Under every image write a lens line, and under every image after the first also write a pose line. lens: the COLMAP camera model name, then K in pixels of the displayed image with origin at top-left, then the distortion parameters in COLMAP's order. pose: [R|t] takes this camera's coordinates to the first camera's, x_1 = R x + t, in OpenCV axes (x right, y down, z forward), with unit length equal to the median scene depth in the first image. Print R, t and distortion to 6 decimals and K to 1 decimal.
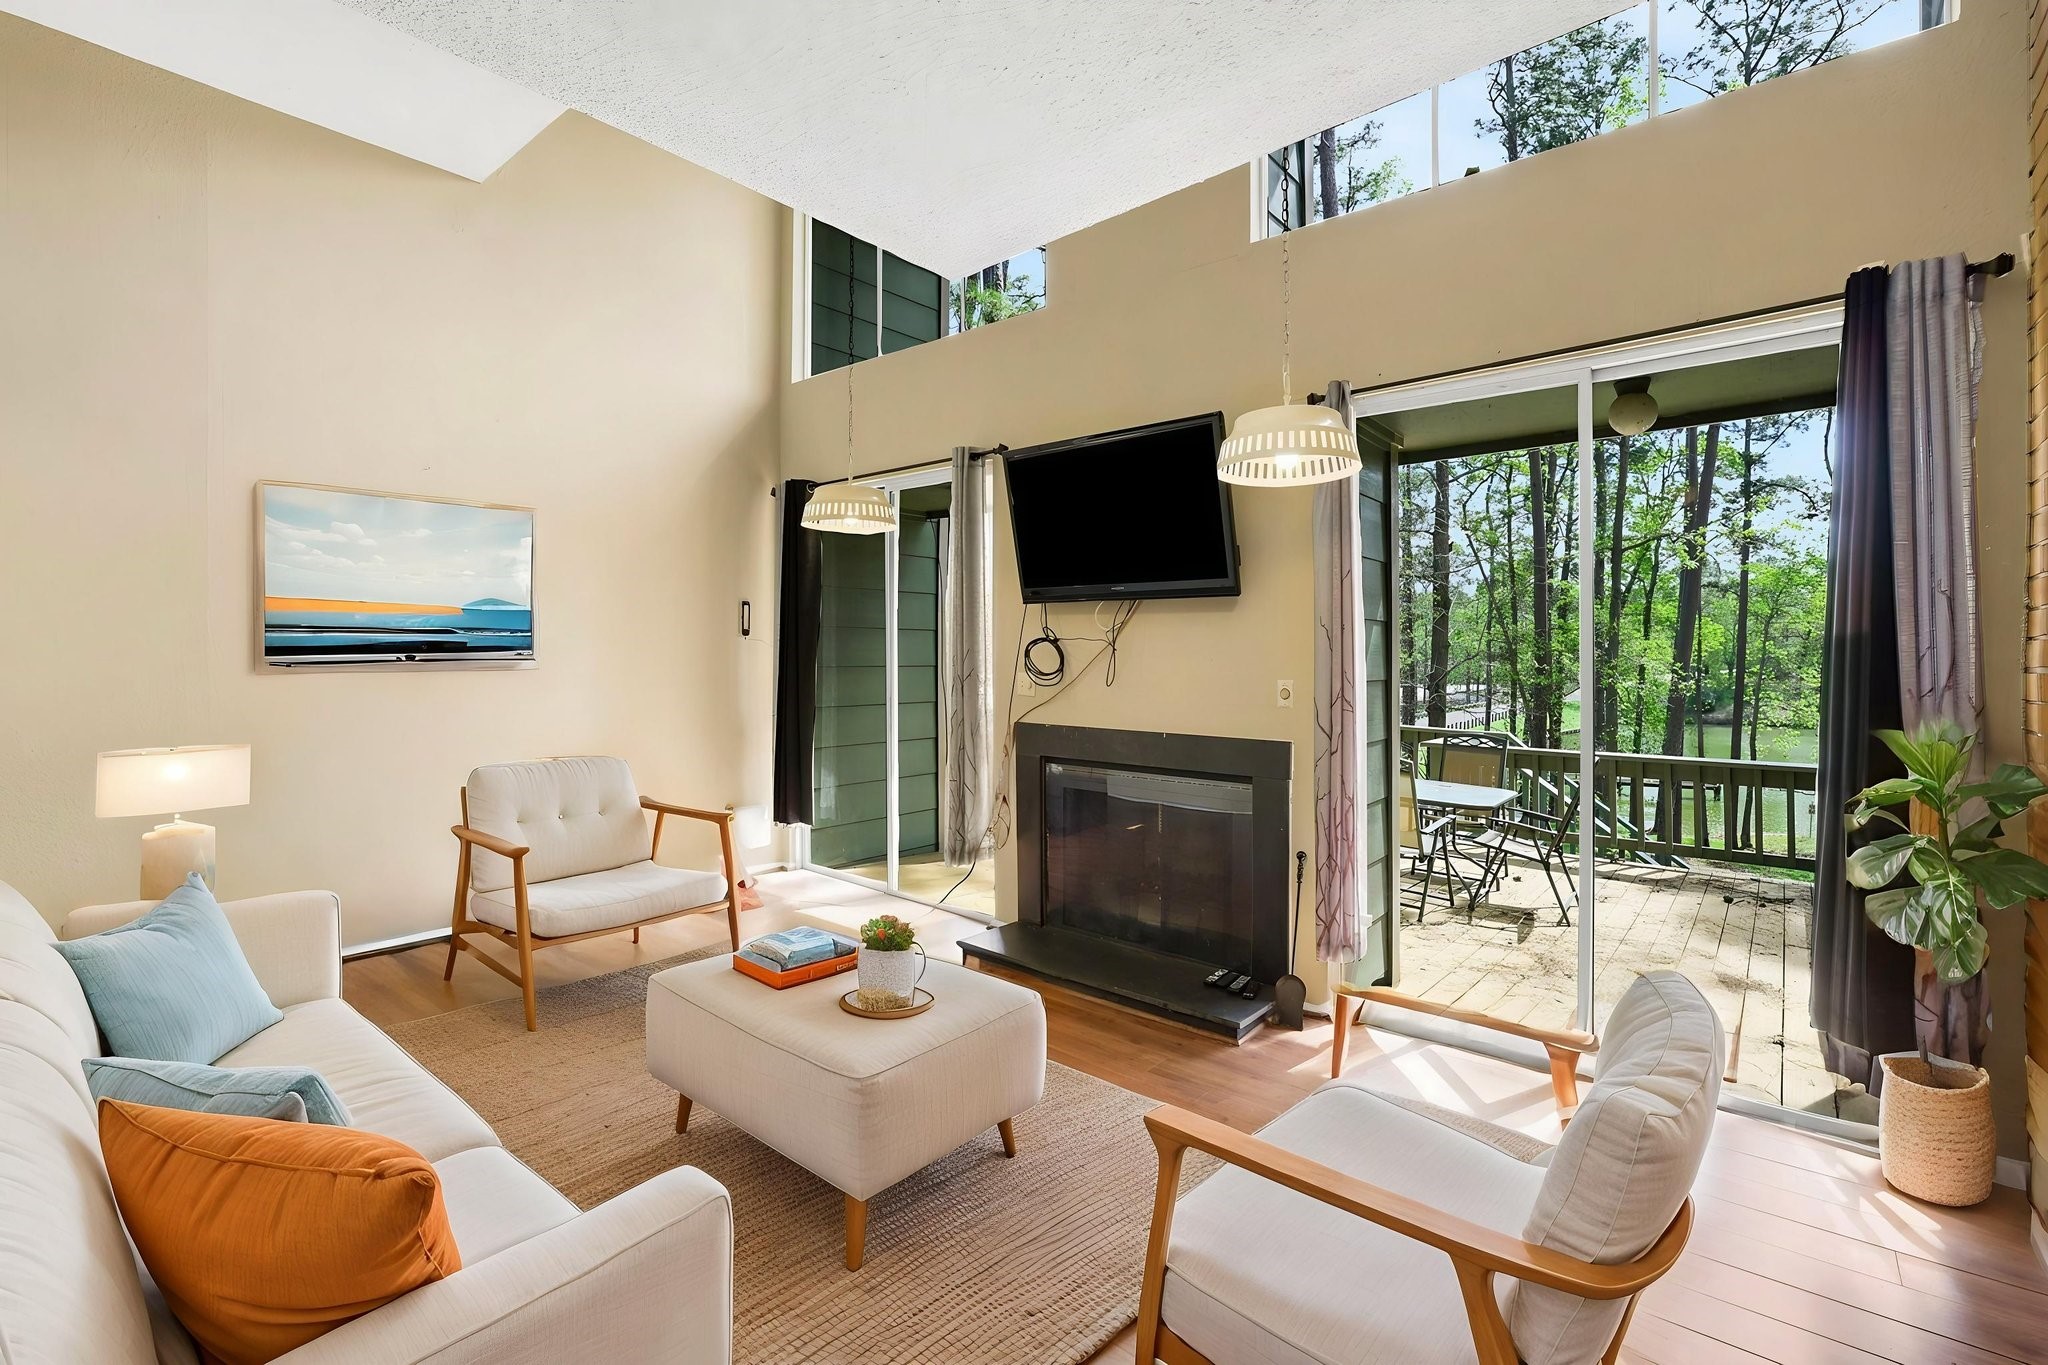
lens RADIAL K [[936.8, 0, 1039.1], [0, 936.8, 667.4], [0, 0, 1]] dist [-0.030369, 0.000686]
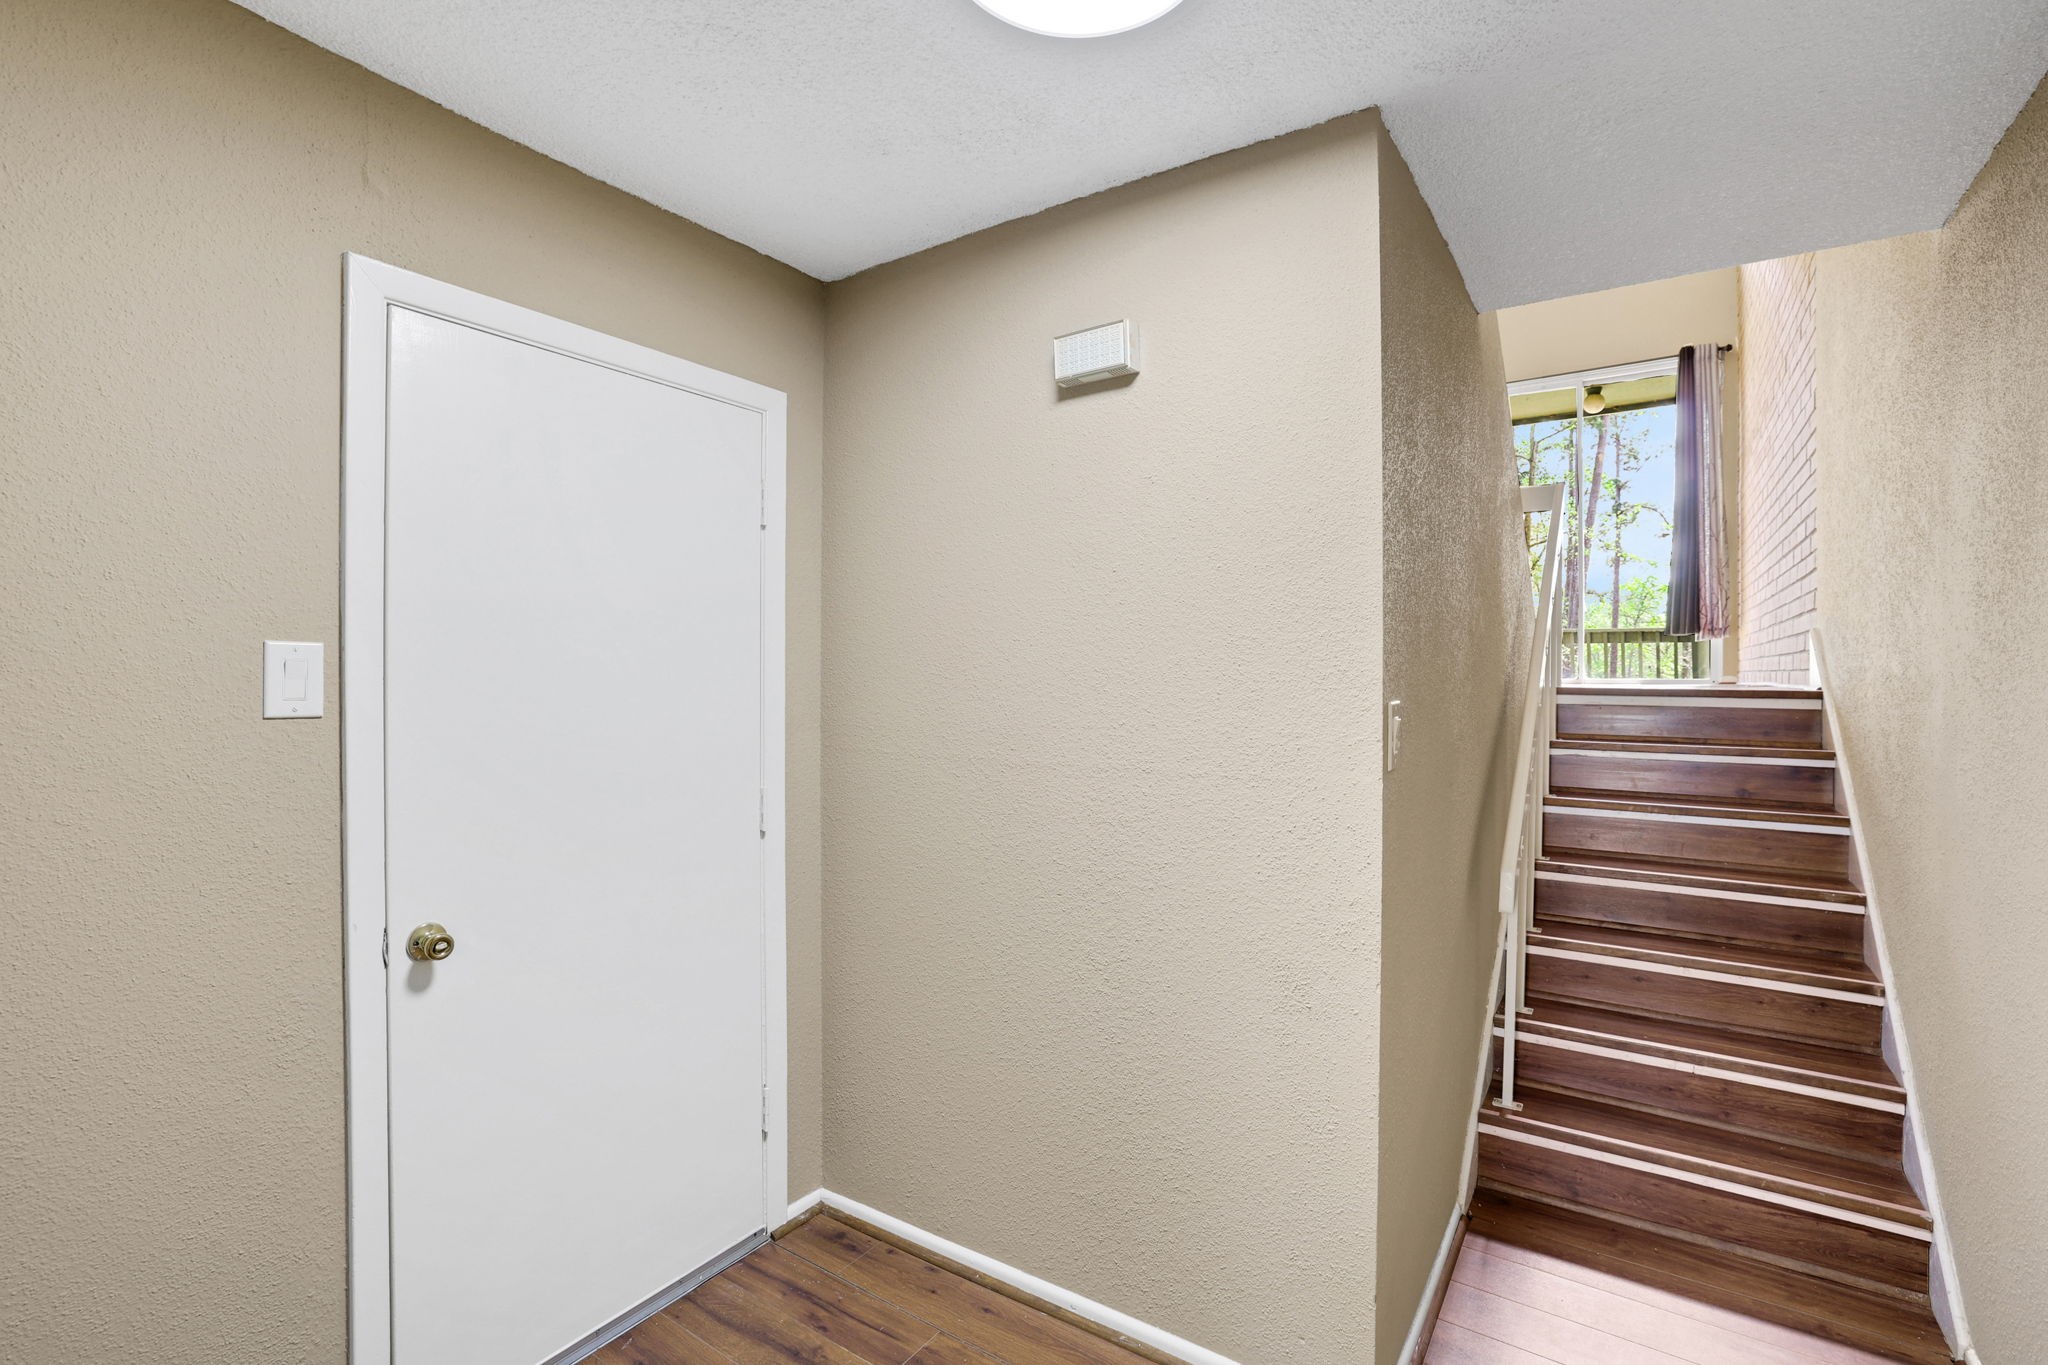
lens RADIAL K [[936.8, 0, 1039.1], [0, 936.8, 667.4], [0, 0, 1]] dist [-0.030369, 0.000686]
pose [[0.994905, 0.005433, 0.100666, -1.050996], [-0.002349, 0.999525, -0.030727, 0.497180], [-0.100785, 0.030334, 0.994446, -1.232612]]
